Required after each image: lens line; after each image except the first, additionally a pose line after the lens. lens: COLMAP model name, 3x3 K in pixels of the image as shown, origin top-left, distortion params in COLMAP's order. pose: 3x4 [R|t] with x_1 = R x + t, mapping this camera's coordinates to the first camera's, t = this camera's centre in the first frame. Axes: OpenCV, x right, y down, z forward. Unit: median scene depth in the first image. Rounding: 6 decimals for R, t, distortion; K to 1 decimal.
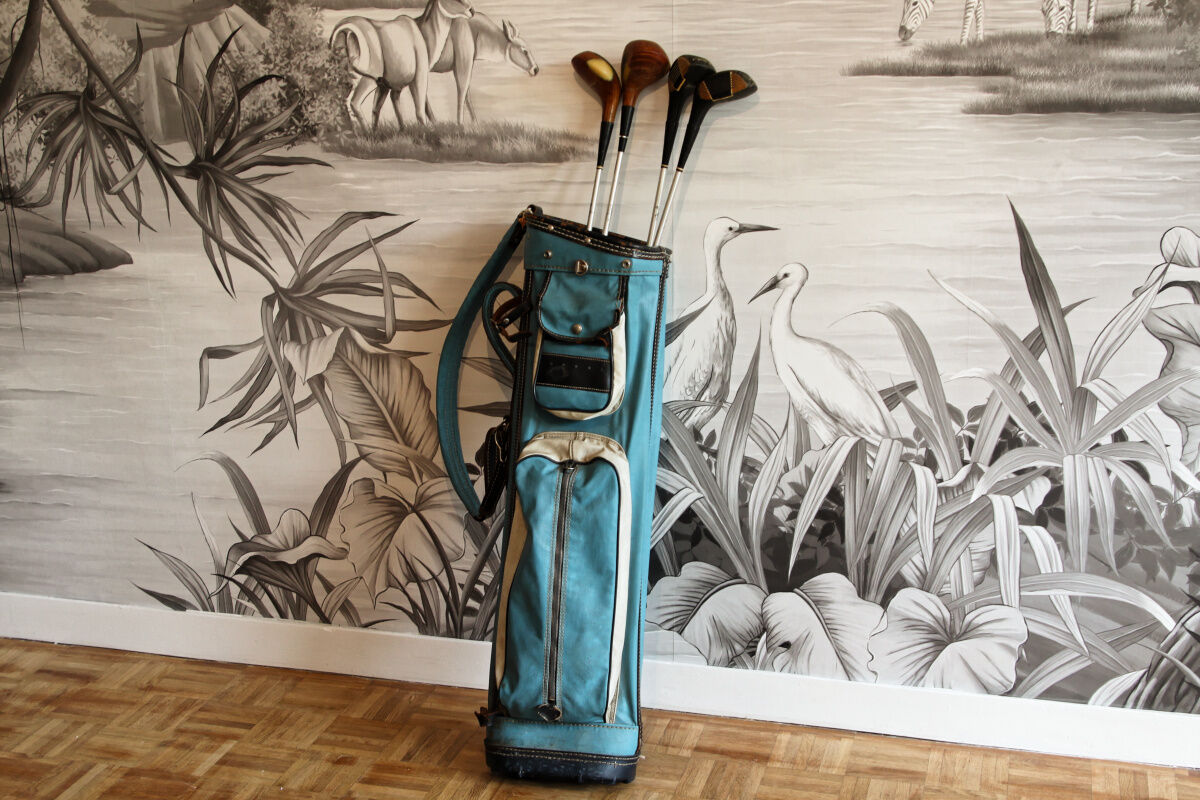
lens RADIAL K [[1579.0, 0, 600.0], [0, 1579.0, 400.0], [0, 0, 1]] dist [0.019622, 0.105675]
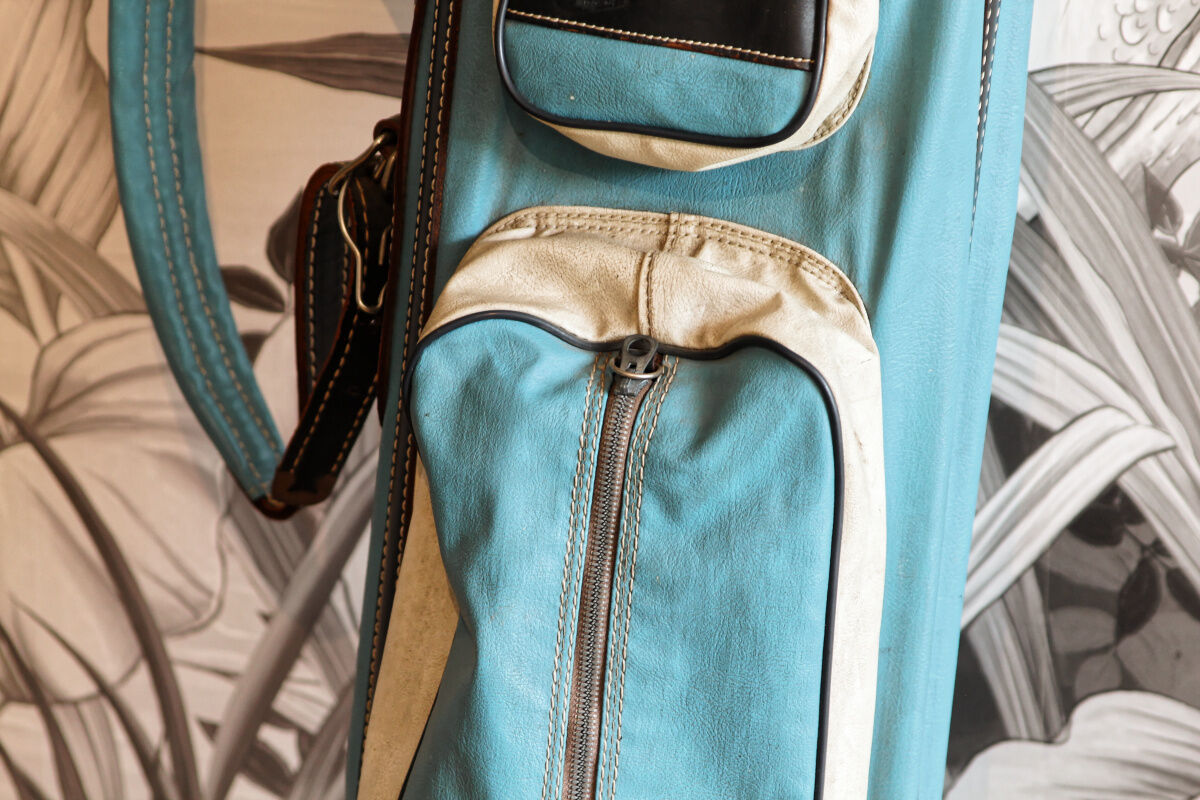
lens RADIAL K [[4983.0, 0, 600.0], [0, 4983.0, 400.0], [0, 0, 1]] dist [0.139112, -4.280104]
pose [[0.999191, 0.028063, -0.028807, -0.002420], [-0.023542, 0.988886, 0.146802, -0.060047], [0.032607, -0.146006, 0.988746, 0.222836]]
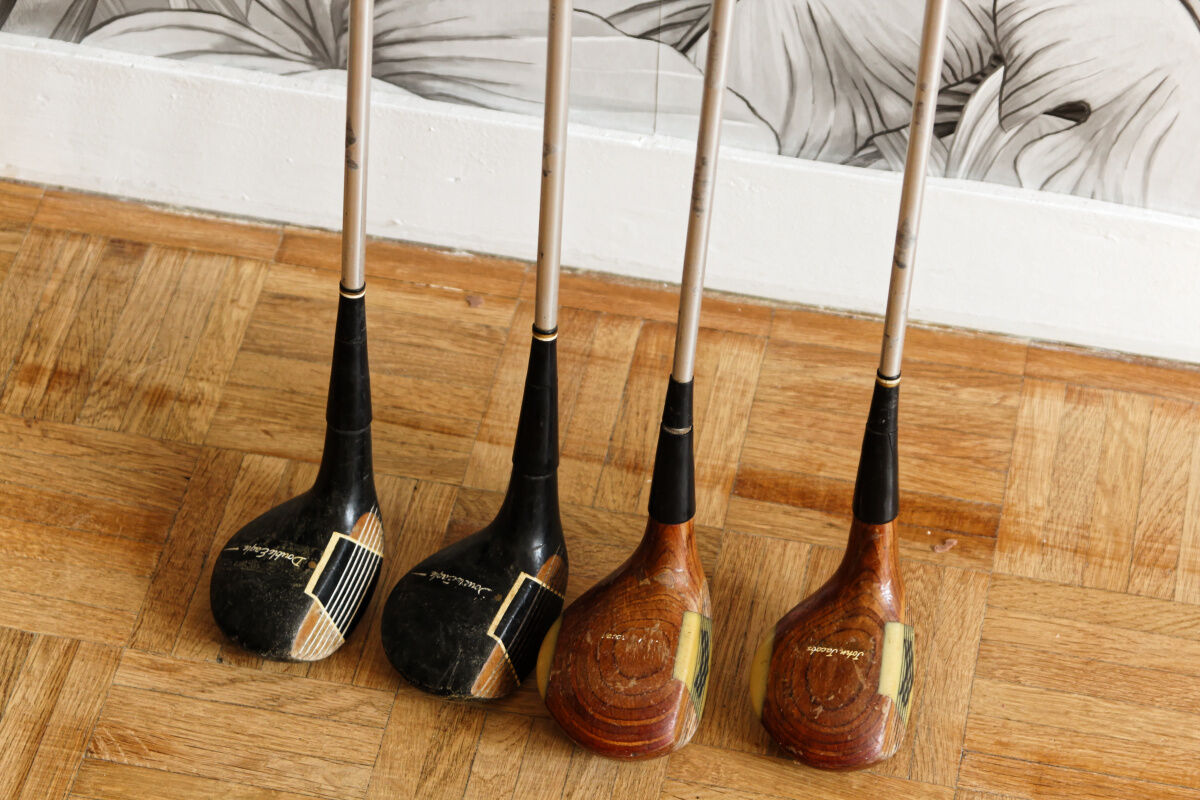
lens RADIAL K [[3478.9, 0, 600.0], [0, 3478.9, 400.0], [0, 0, 1]] dist [0.013175, -0.016662]
pose [[0.996629, -0.031546, 0.075737, -0.011317], [-0.012584, 0.853424, 0.521065, -0.117894], [-0.081073, -0.520261, 0.850150, 0.477747]]
